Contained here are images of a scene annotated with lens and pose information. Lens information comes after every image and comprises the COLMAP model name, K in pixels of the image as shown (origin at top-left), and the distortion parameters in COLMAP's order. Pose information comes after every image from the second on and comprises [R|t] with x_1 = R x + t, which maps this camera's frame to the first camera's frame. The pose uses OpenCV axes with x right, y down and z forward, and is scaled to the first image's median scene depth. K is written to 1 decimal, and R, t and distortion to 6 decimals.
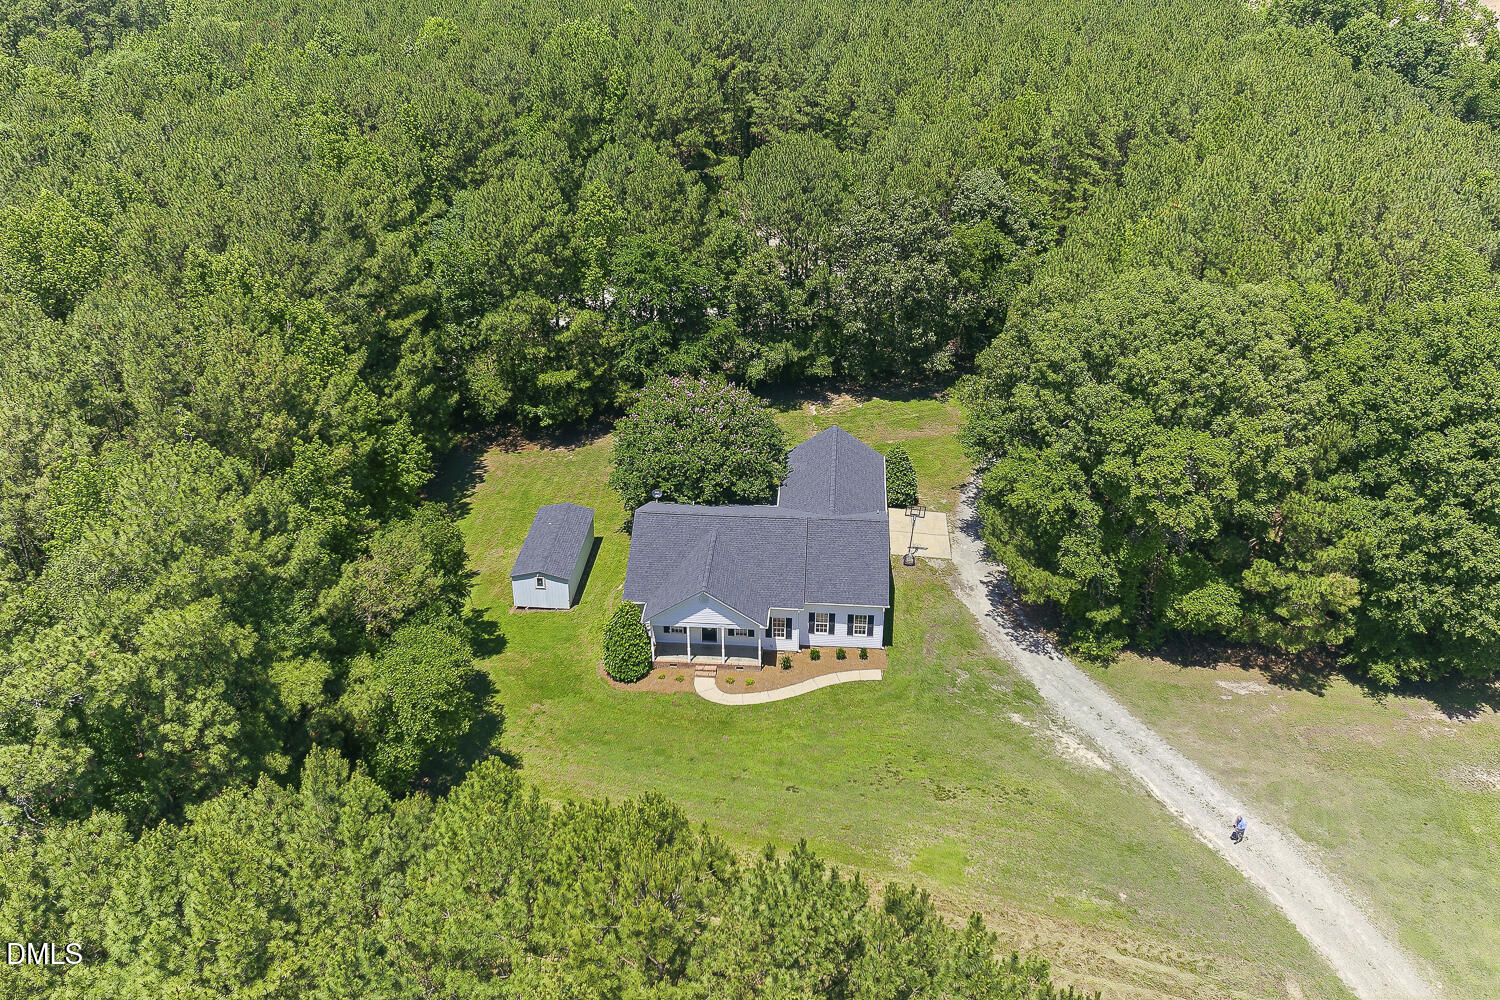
lens RADIAL K [[1232.1, 0, 755.5], [0, 1232.1, 497.3], [0, 0, 1]] dist [0.002957, 0.001823]
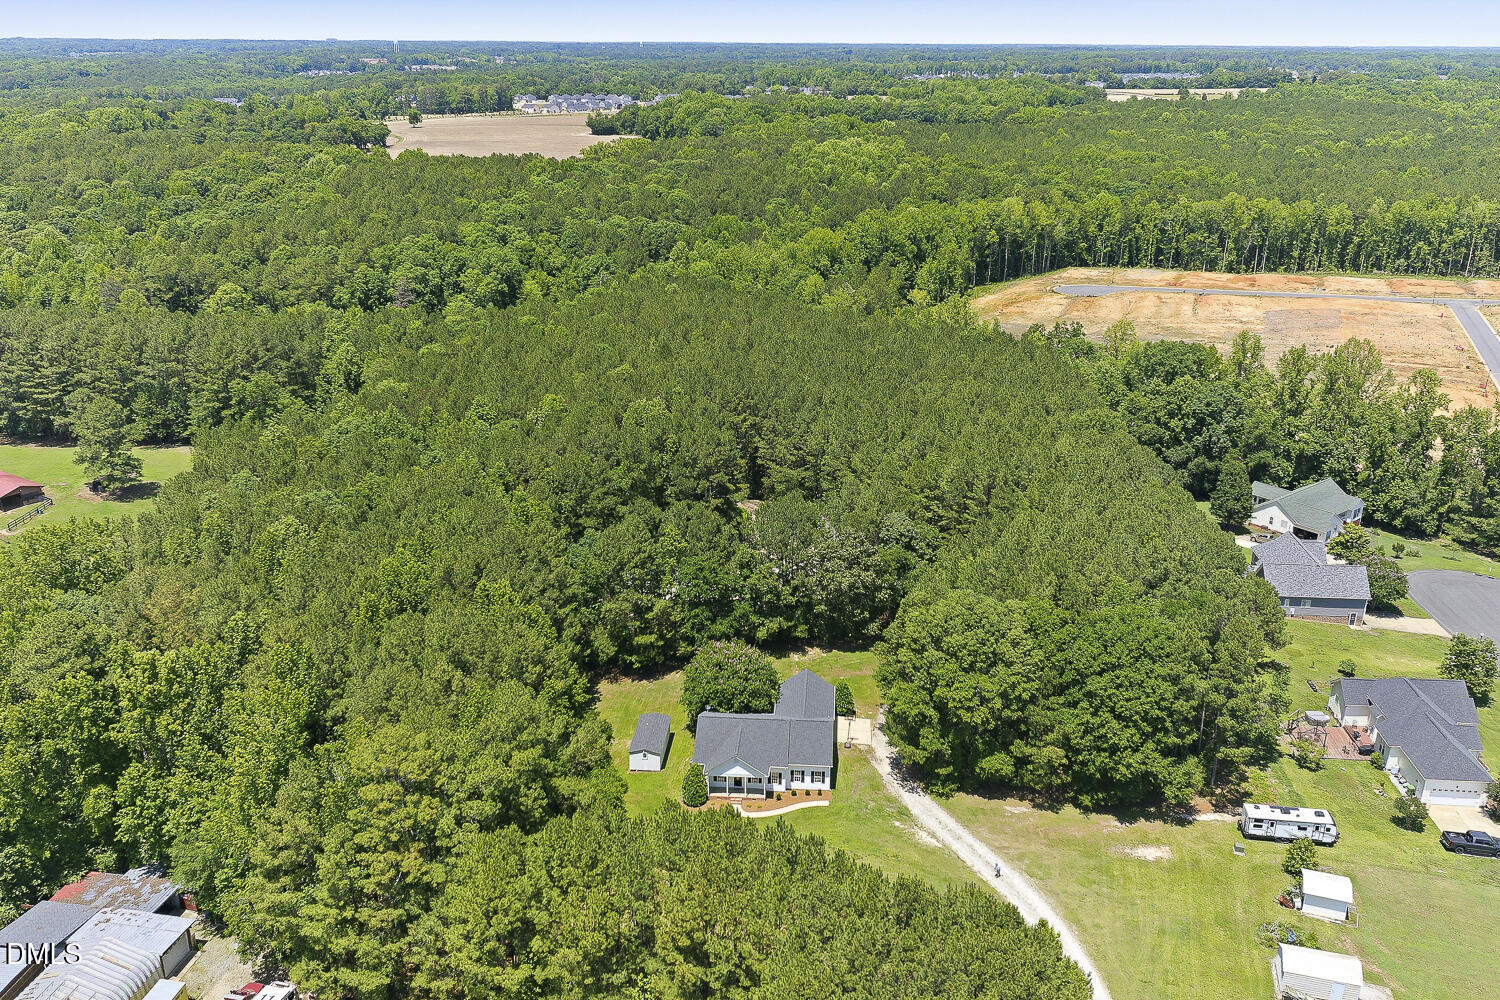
lens RADIAL K [[1232.1, 0, 759.2], [0, 1232.1, 498.3], [0, 0, 1]] dist [0.002957, 0.001823]
pose [[0.999989, 0.003178, 0.003322, -0.012535], [-0.002519, 0.983243, -0.182285, 0.028238], [-0.003845, 0.182274, 0.983240, -0.935973]]
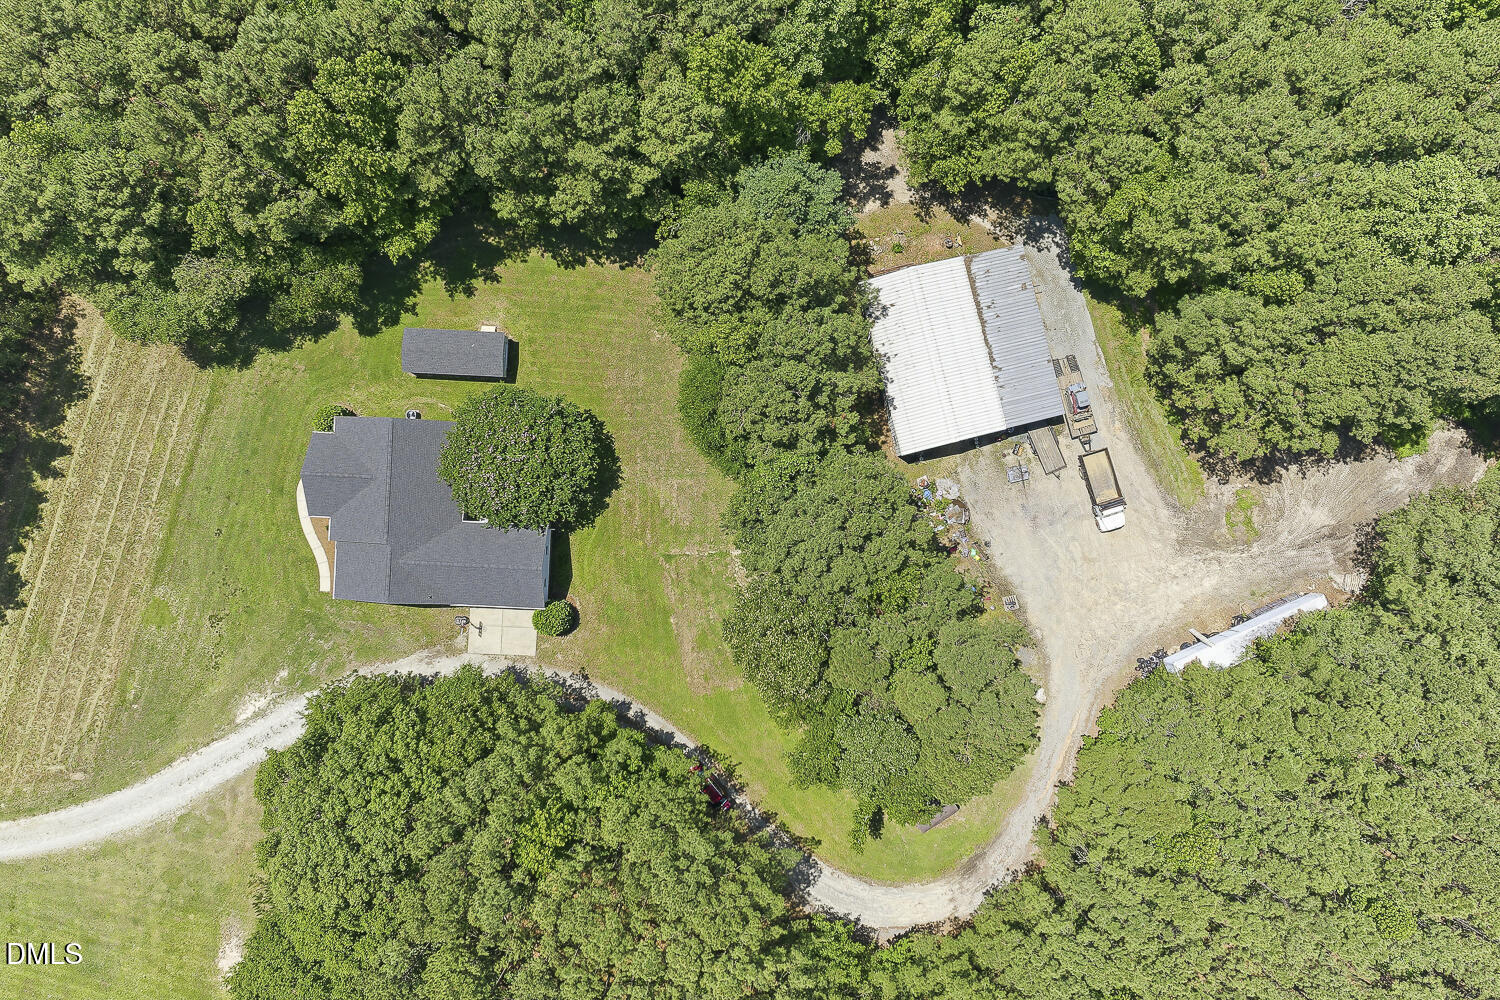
lens RADIAL K [[1232.1, 0, 750.3], [0, 1232.1, 500.5], [0, 0, 1]] dist [0.002957, 0.001823]
pose [[0.021700, 0.999755, -0.004377, 0.007761], [-0.517313, 0.014975, 0.855666, -1.405868], [0.855521, -0.016304, 0.517511, 0.652641]]
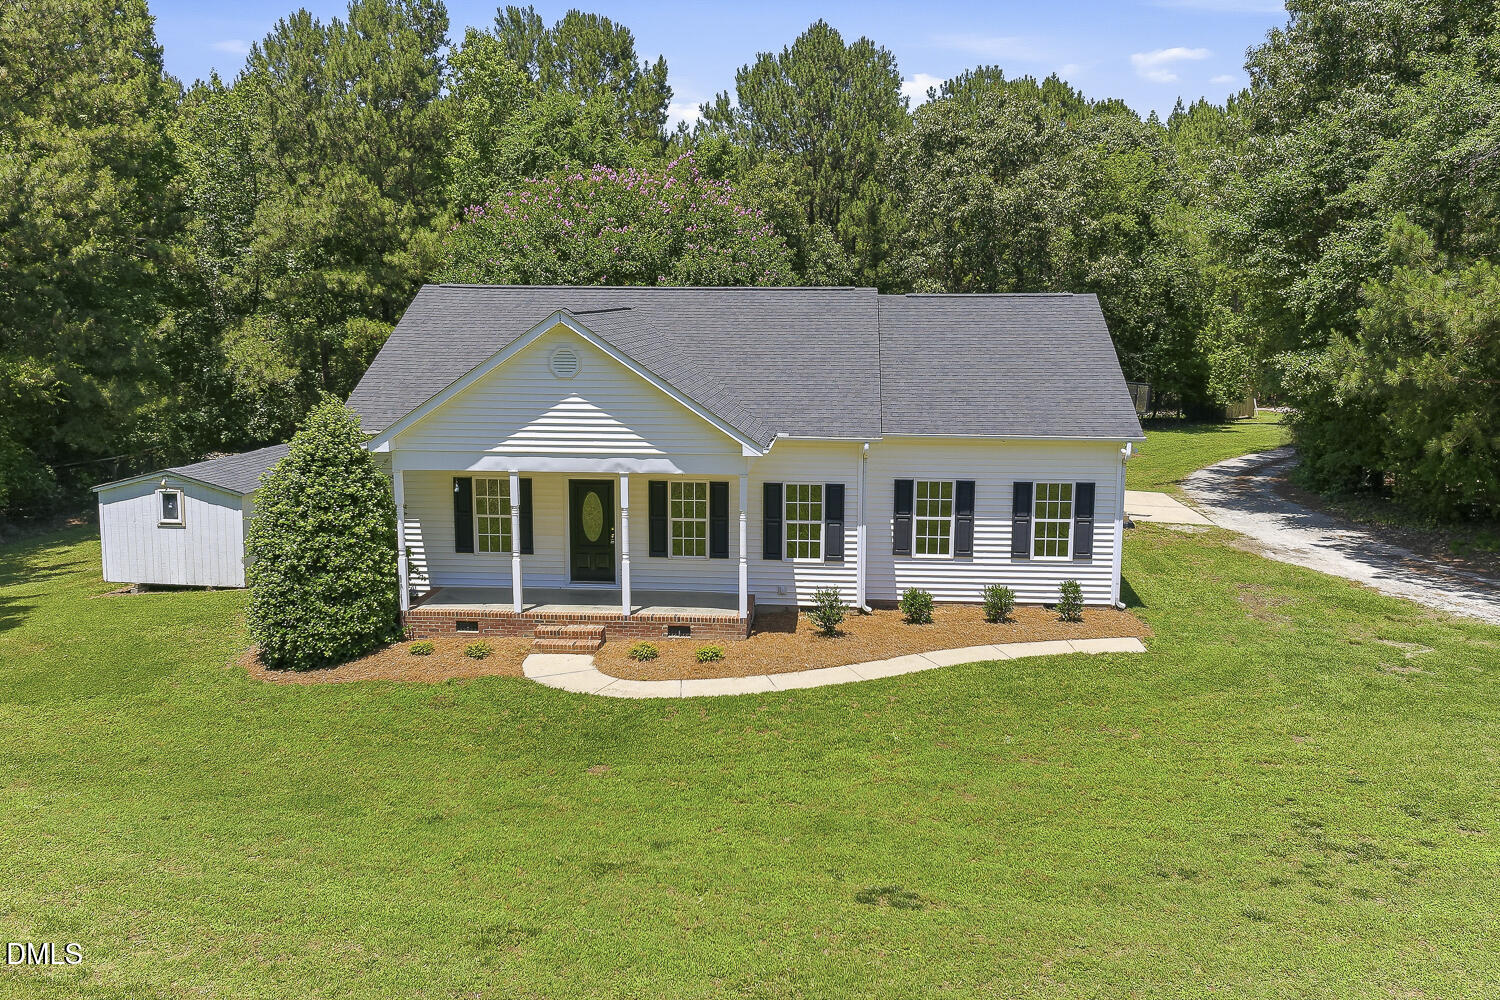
lens RADIAL K [[1232.1, 0, 752.6], [0, 1232.1, 504.6], [0, 0, 1]] dist [0.002957, 0.001823]
pose [[0.999952, 0.005284, -0.008229, 0.008096], [-0.007887, 0.933255, -0.359128, 0.218036], [0.005782, 0.359176, 0.933252, 0.691468]]
